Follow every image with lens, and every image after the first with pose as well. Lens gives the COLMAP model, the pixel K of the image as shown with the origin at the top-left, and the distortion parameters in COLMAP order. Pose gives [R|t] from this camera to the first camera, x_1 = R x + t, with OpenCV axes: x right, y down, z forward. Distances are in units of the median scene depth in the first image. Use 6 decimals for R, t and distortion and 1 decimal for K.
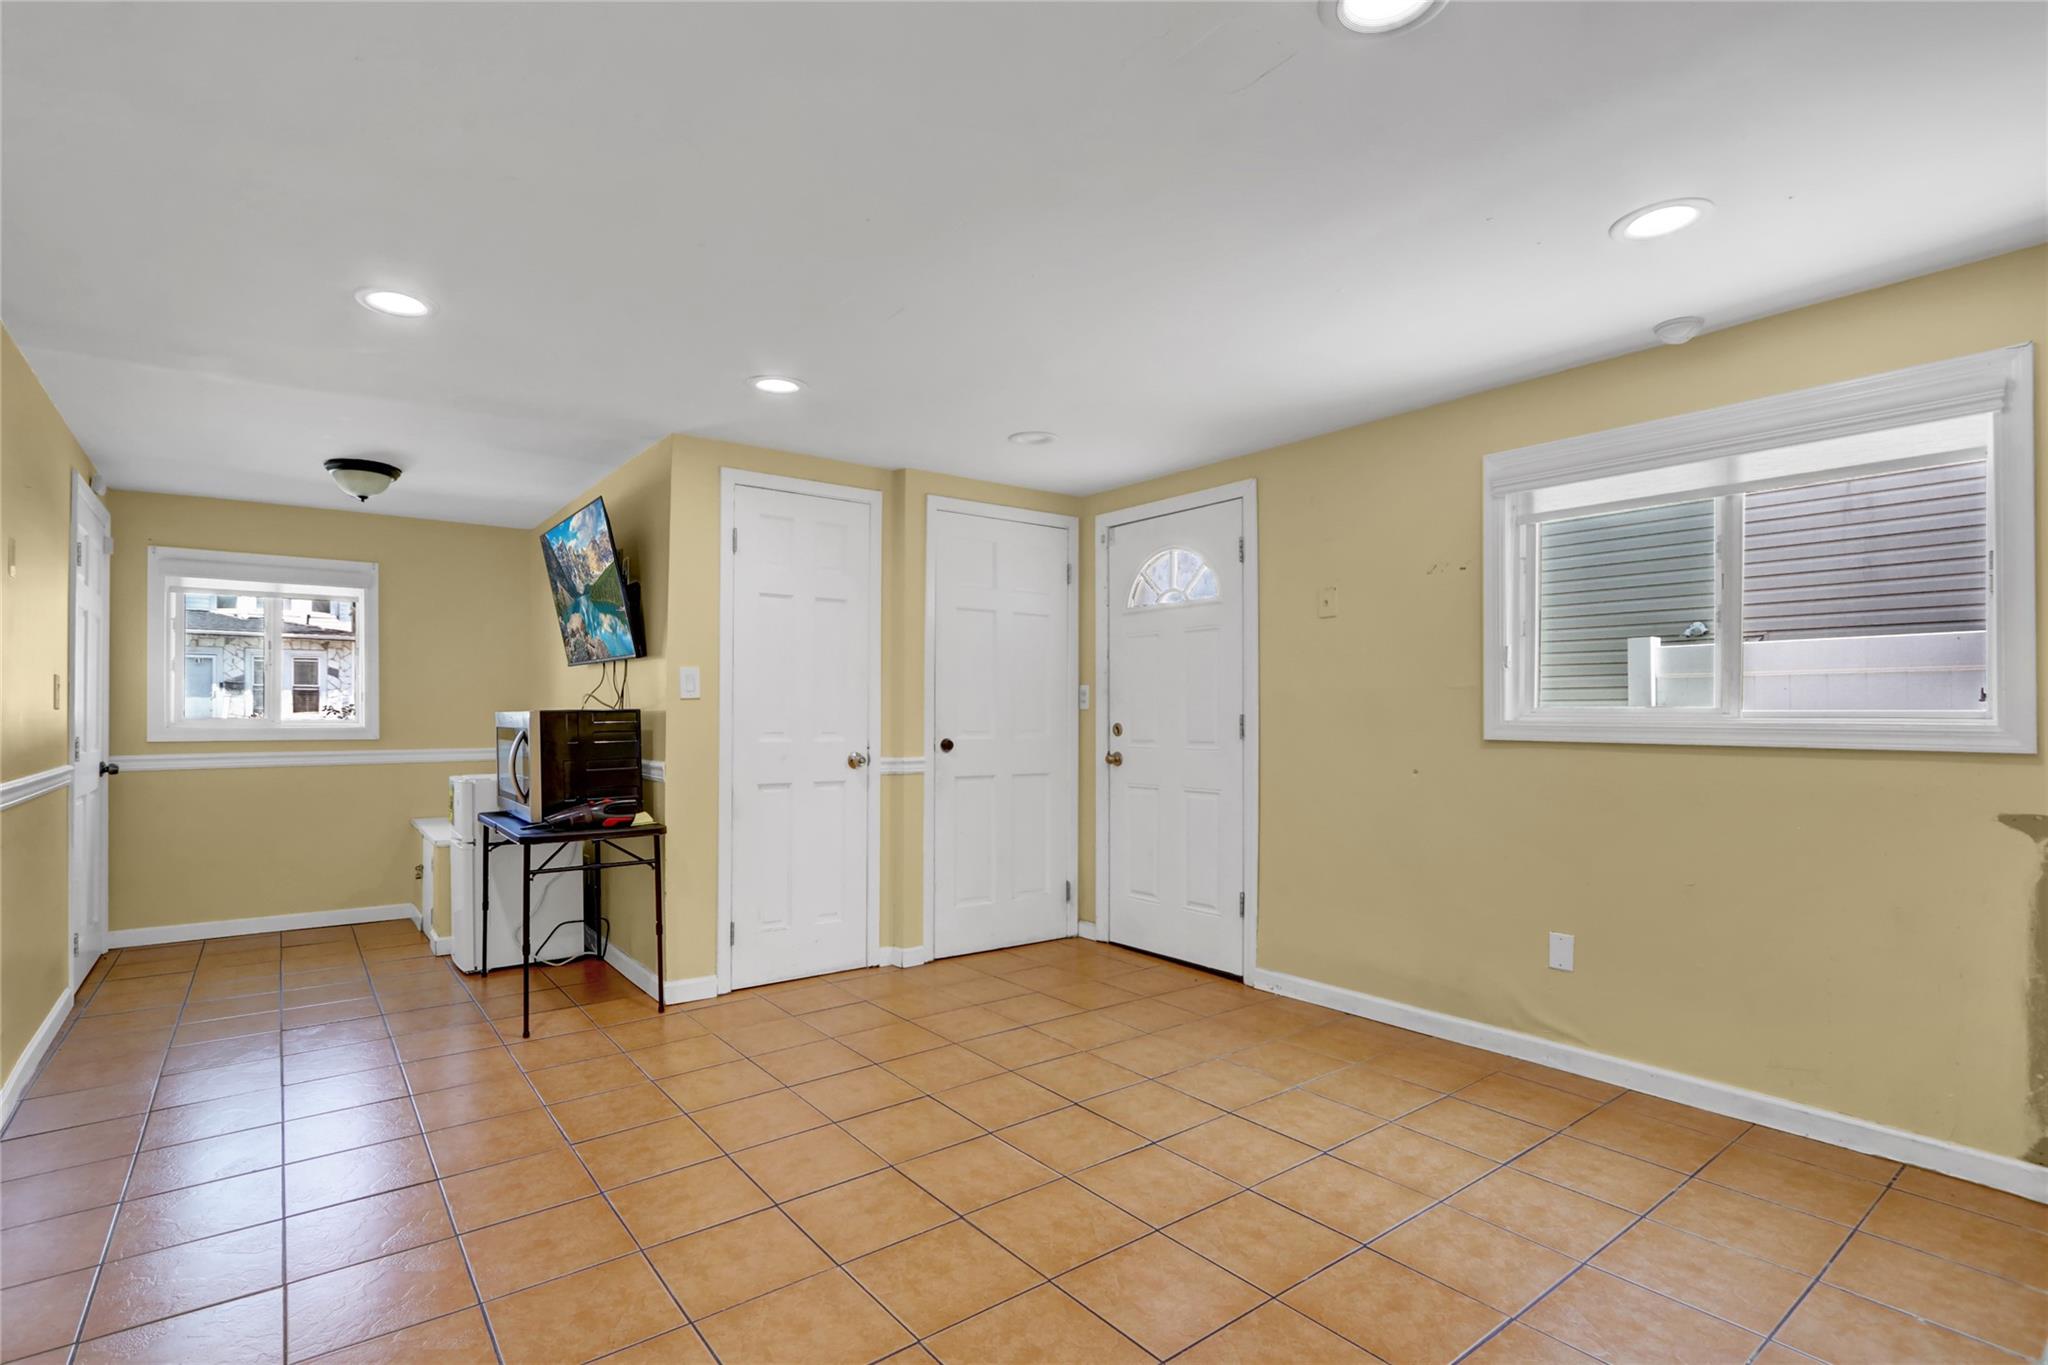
lens RADIAL K [[963.2, 0, 1021.5], [0, 963.2, 690.3], [0, 0, 1]] dist [0.001828, 0.000361]
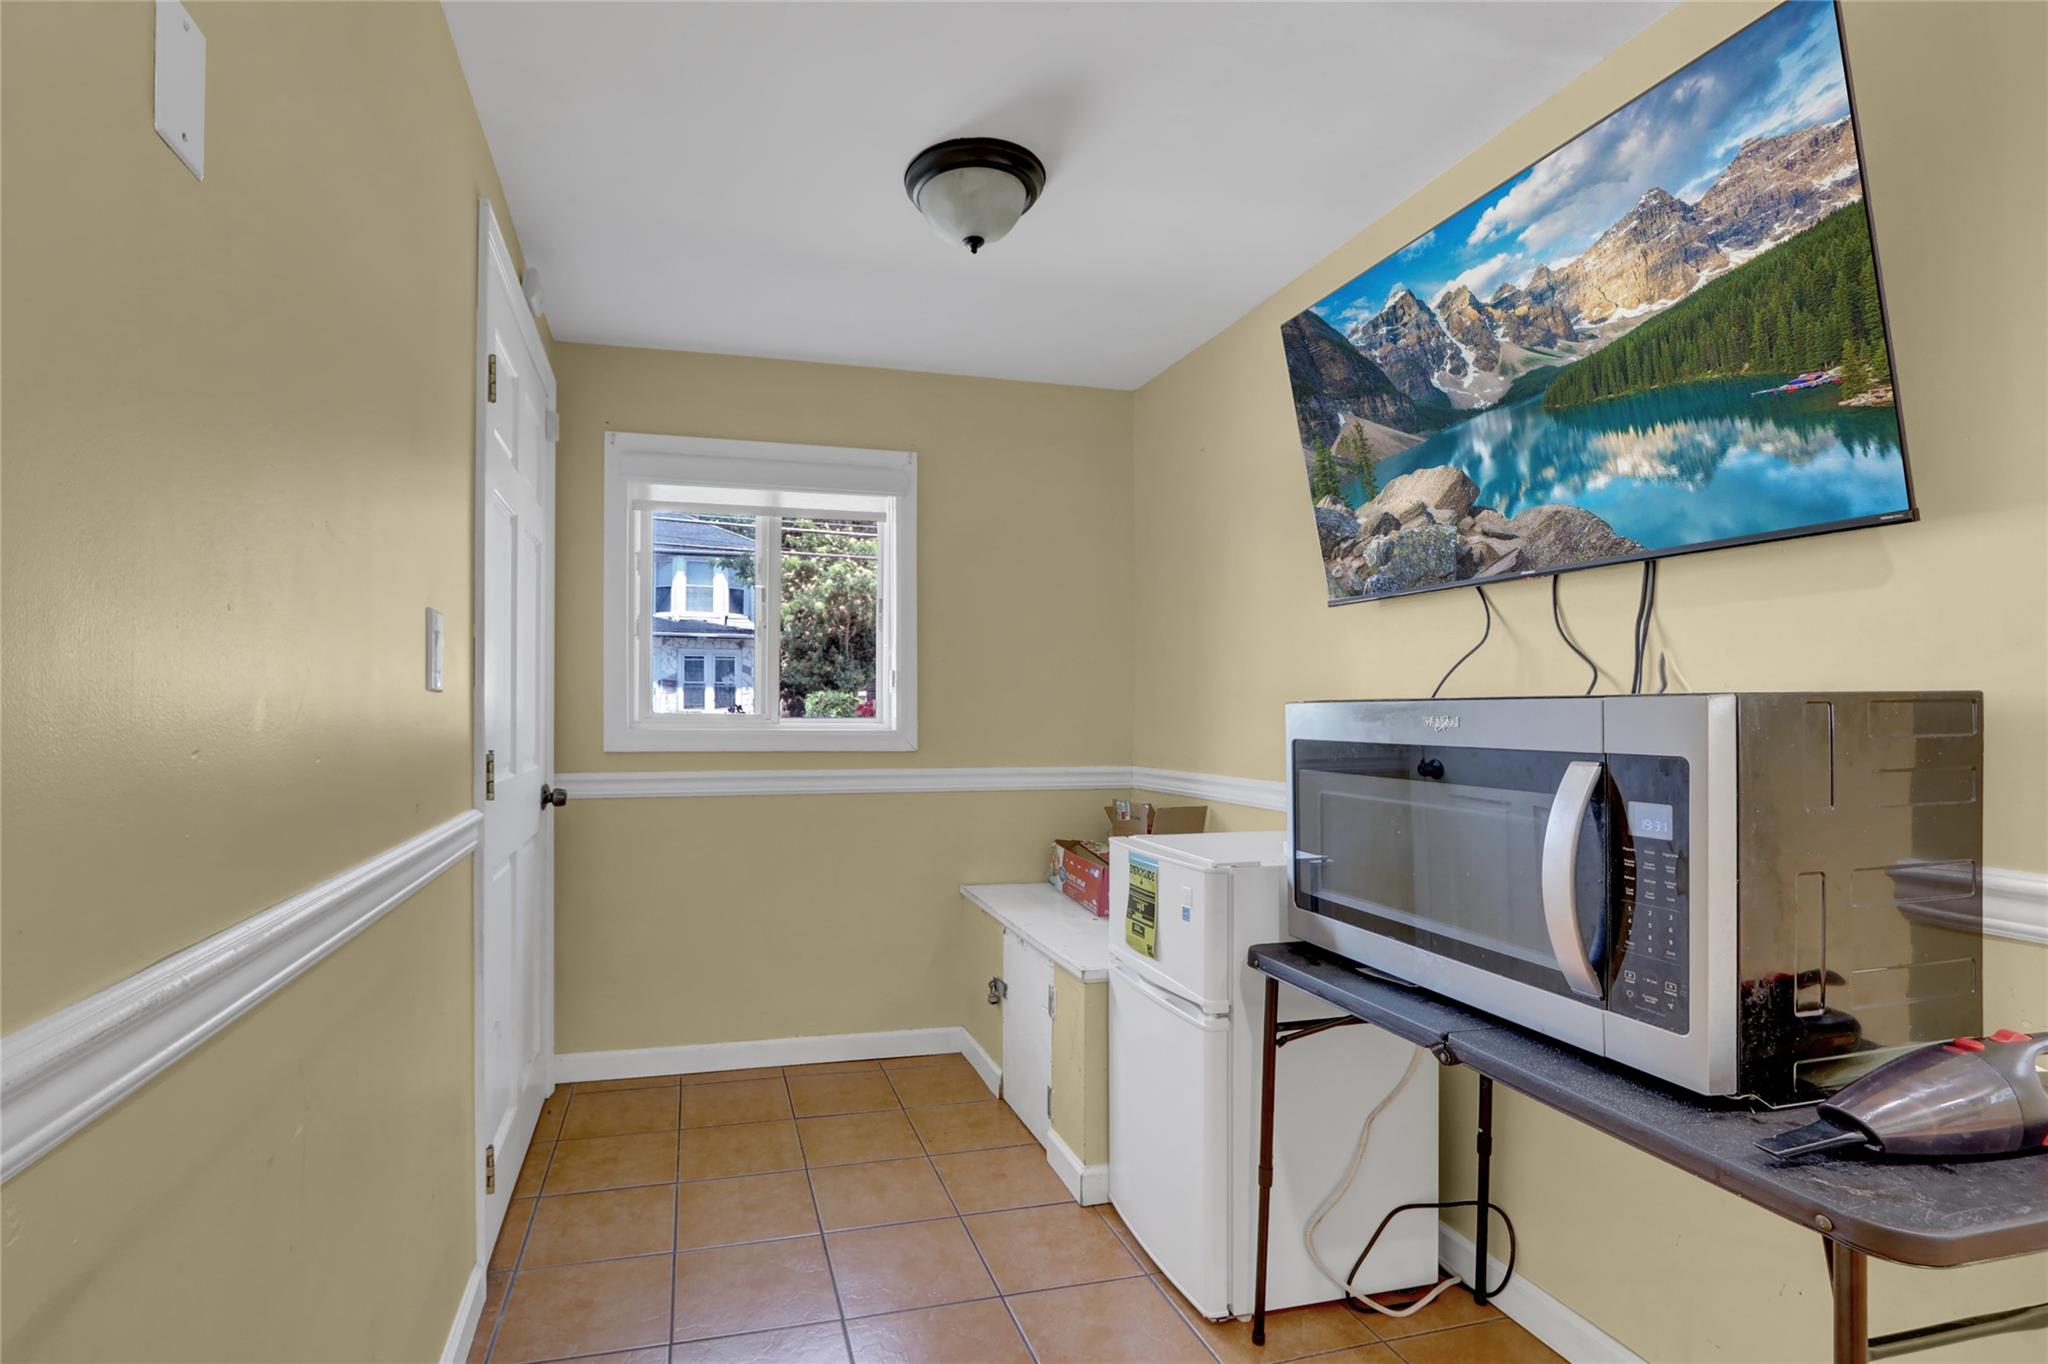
lens RADIAL K [[1005.1, 0, 1024.0], [0, 1005.1, 682.0], [0, 0, 1]] dist [-0.002780, 0.000555]
pose [[0.942620, -0.005684, -0.333818, -0.452676], [0.003840, 0.999974, -0.006182, 0.014532], [0.333845, 0.004545, 0.942617, 0.499476]]
